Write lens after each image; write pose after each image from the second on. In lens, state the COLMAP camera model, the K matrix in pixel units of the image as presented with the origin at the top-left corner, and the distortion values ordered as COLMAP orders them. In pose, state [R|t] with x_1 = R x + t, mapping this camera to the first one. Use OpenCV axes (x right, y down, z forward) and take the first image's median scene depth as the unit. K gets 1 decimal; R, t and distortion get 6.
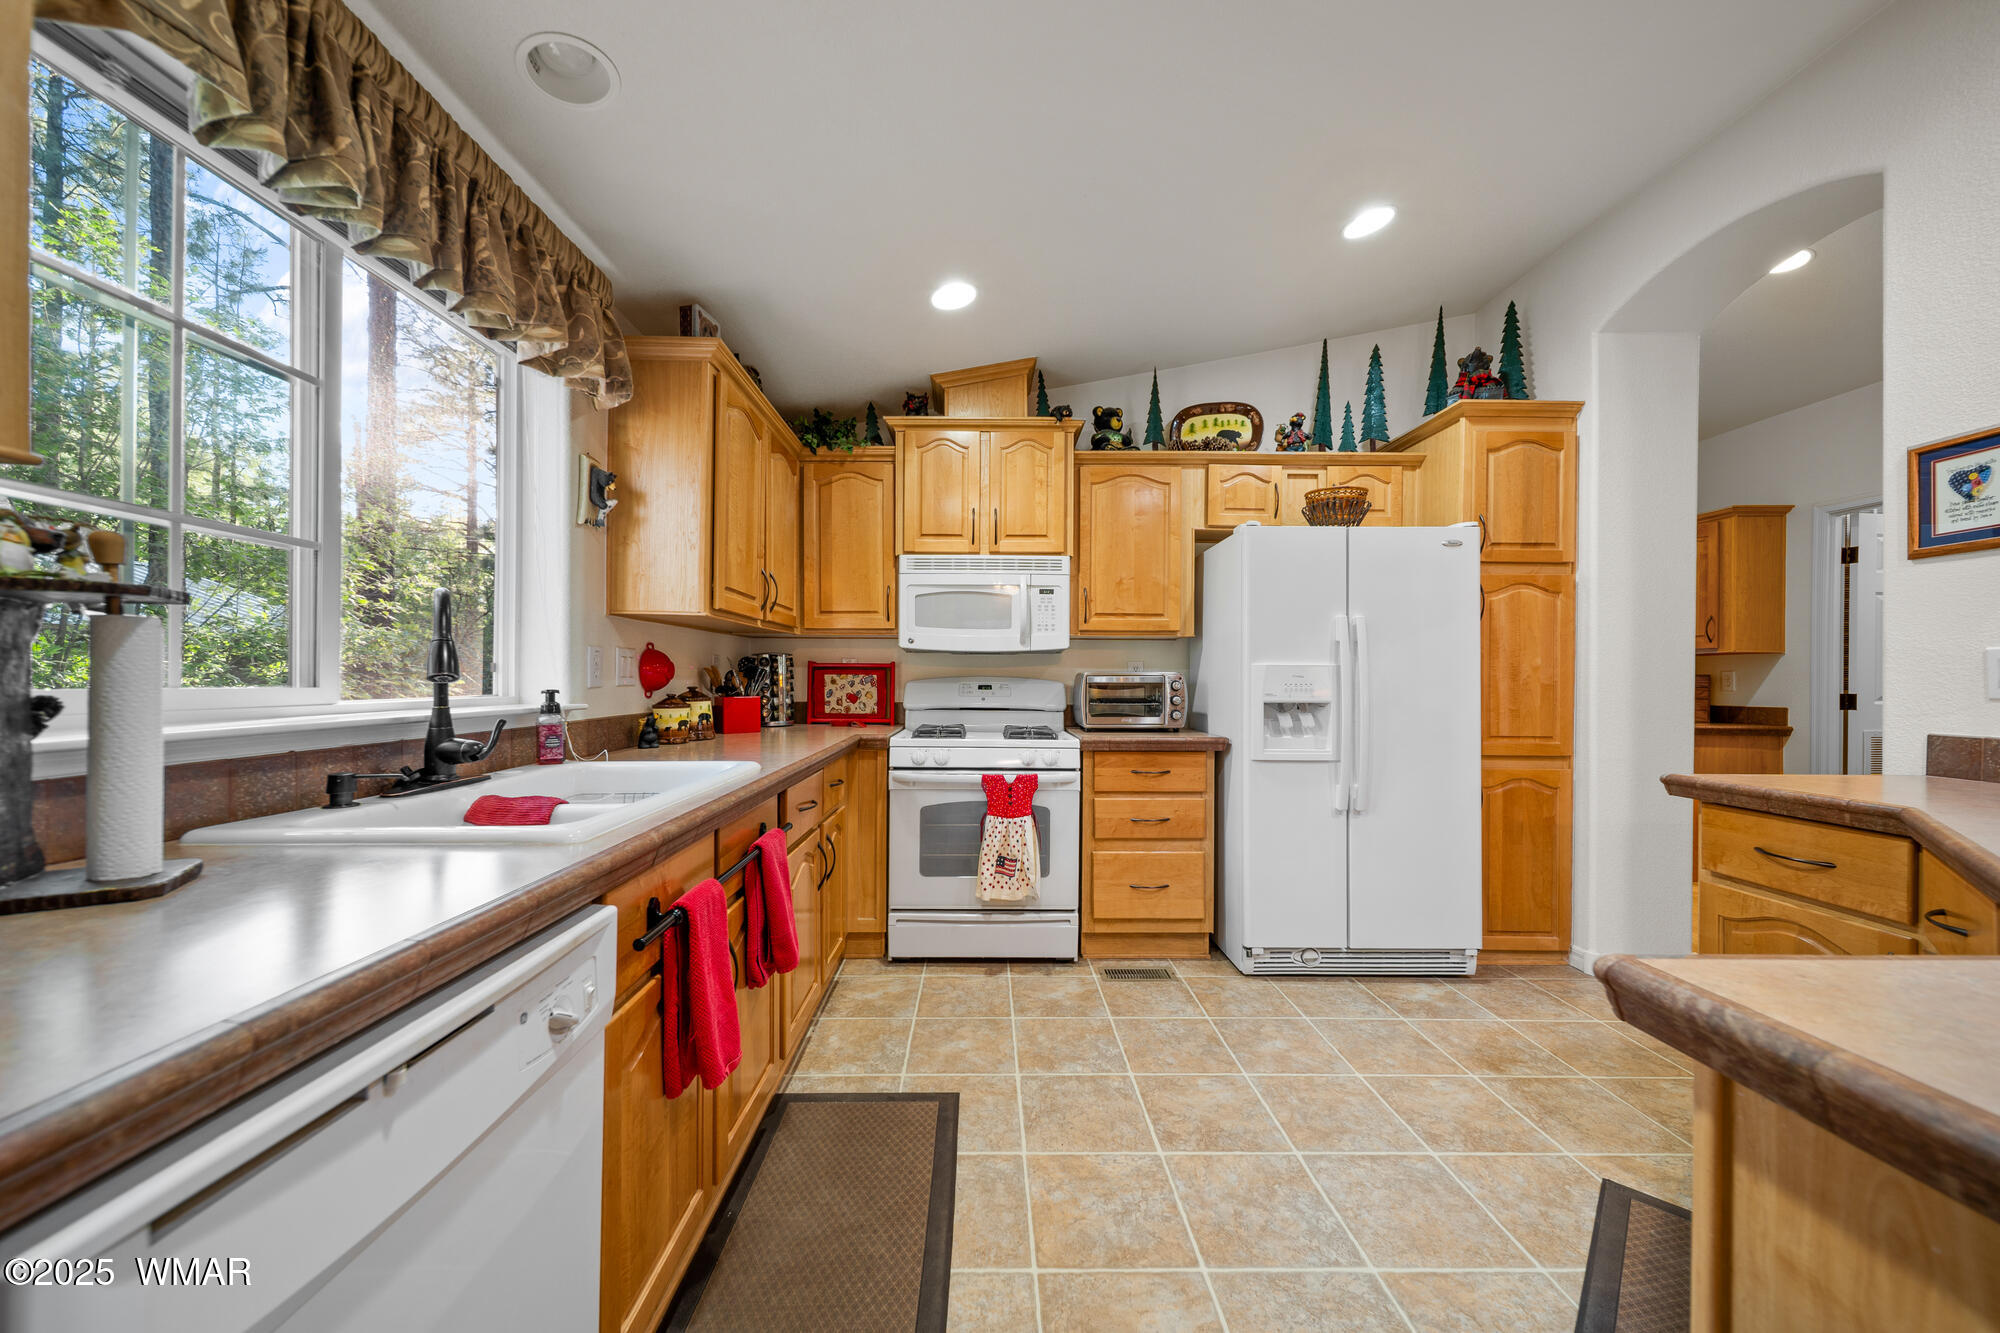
lens RADIAL K [[698.7, 0, 1002.0], [0, 698.7, 678.2], [0, 0, 1]] dist [0.005375, -0.002668]
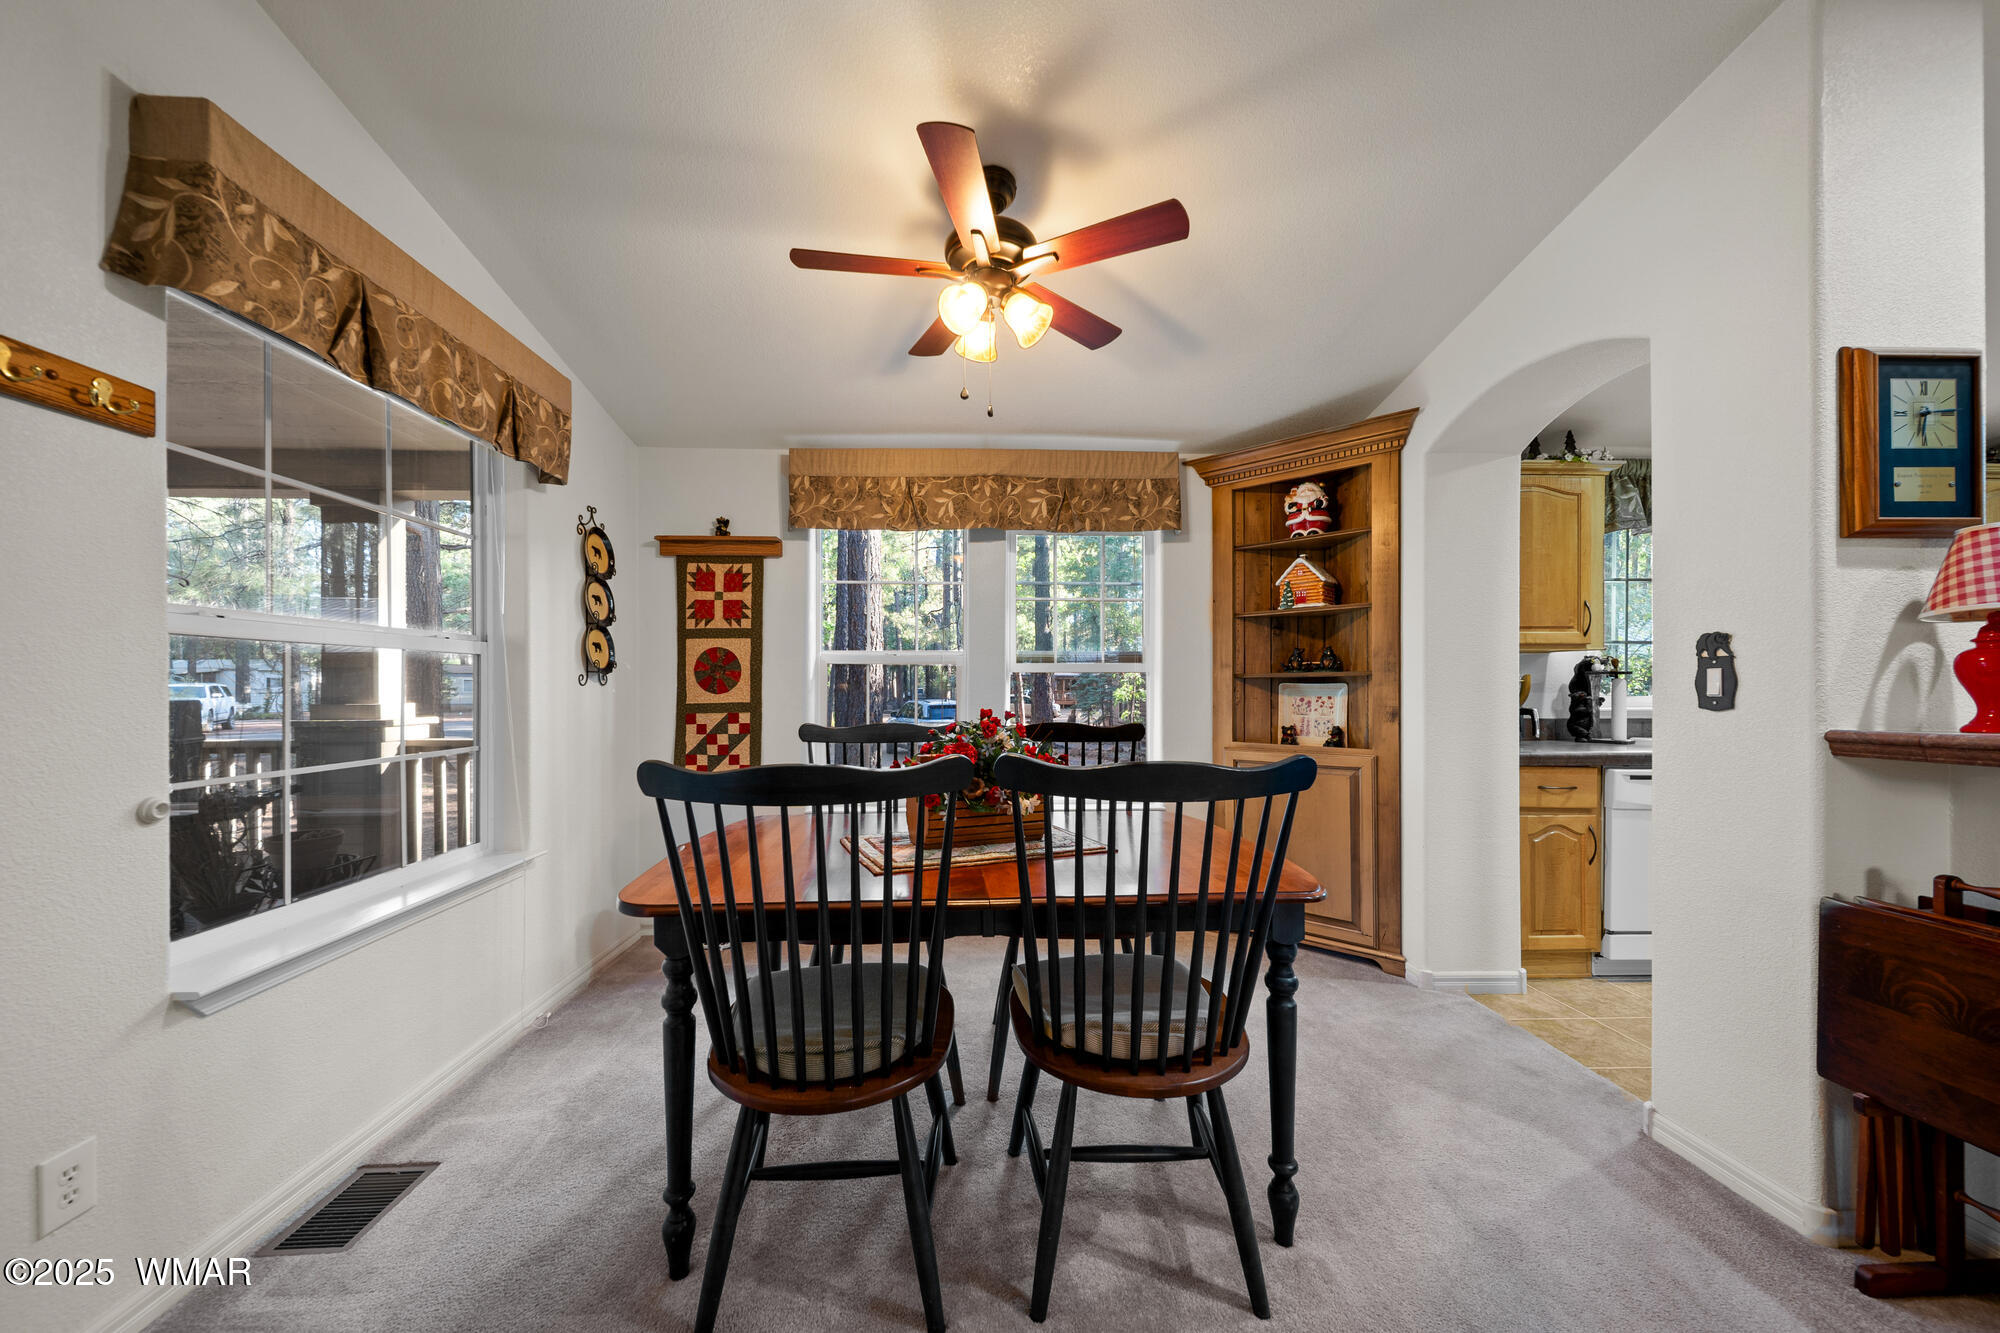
lens RADIAL K [[698.7, 0, 1025.1], [0, 698.7, 684.6], [0, 0, 1]] dist [0.005375, -0.002668]
pose [[0.007582, -0.003772, -0.999964, 1.284403], [0.000666, 0.999993, -0.003767, -0.016664], [0.999971, -0.000638, 0.007584, -1.145262]]
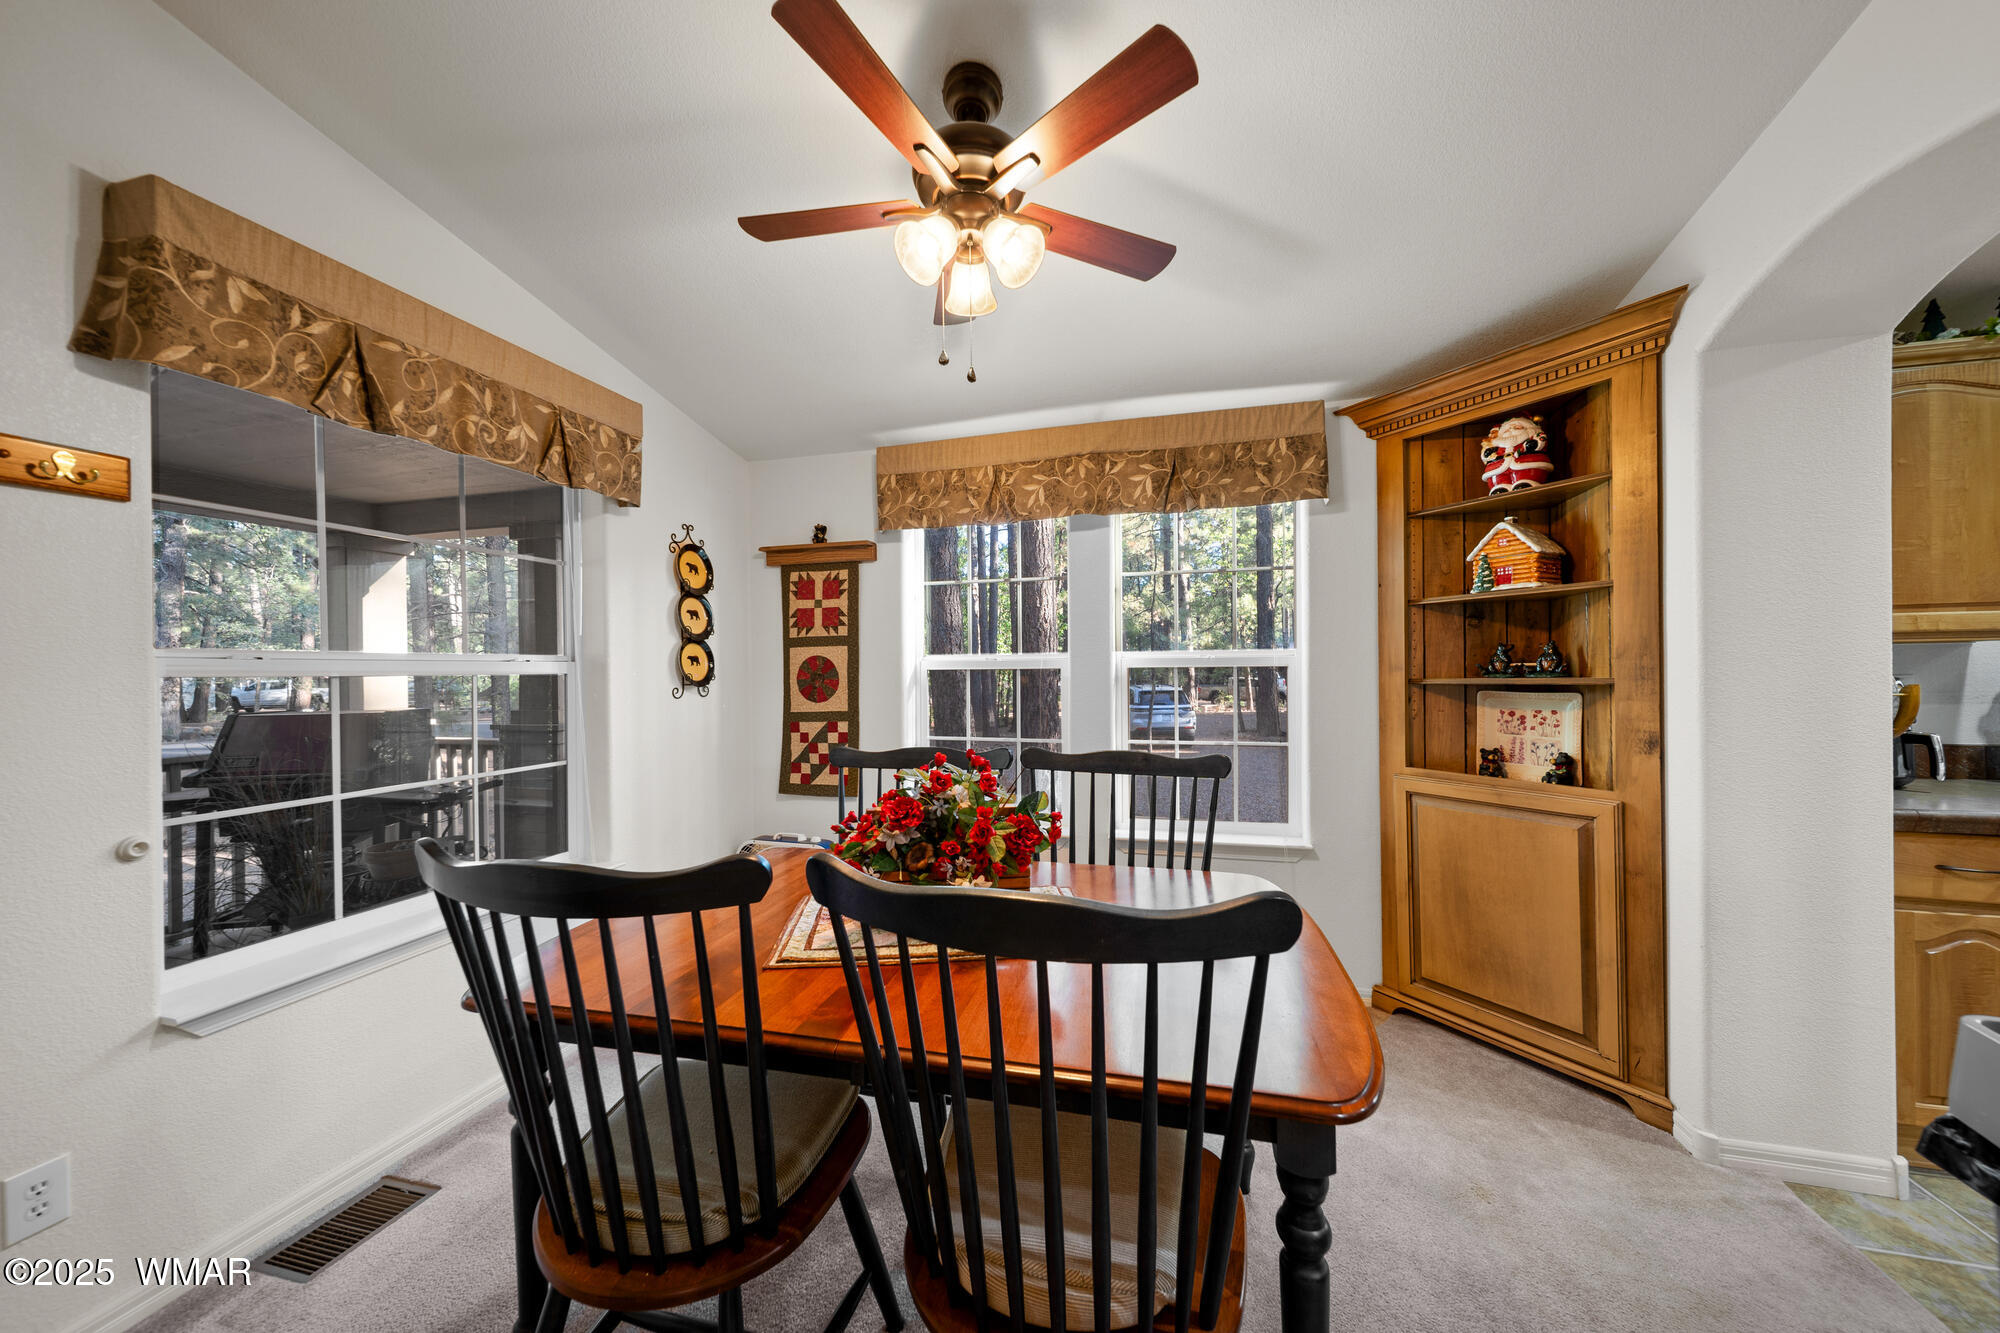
lens RADIAL K [[698.7, 0, 1020.5], [0, 698.7, 671.2], [0, 0, 1]] dist [0.005375, -0.002668]
pose [[-0.301843, 0.000382, -0.953358, 0.998531], [0.007550, 0.999970, -0.001990, -0.078291], [0.953328, -0.007799, -0.301837, -0.867296]]
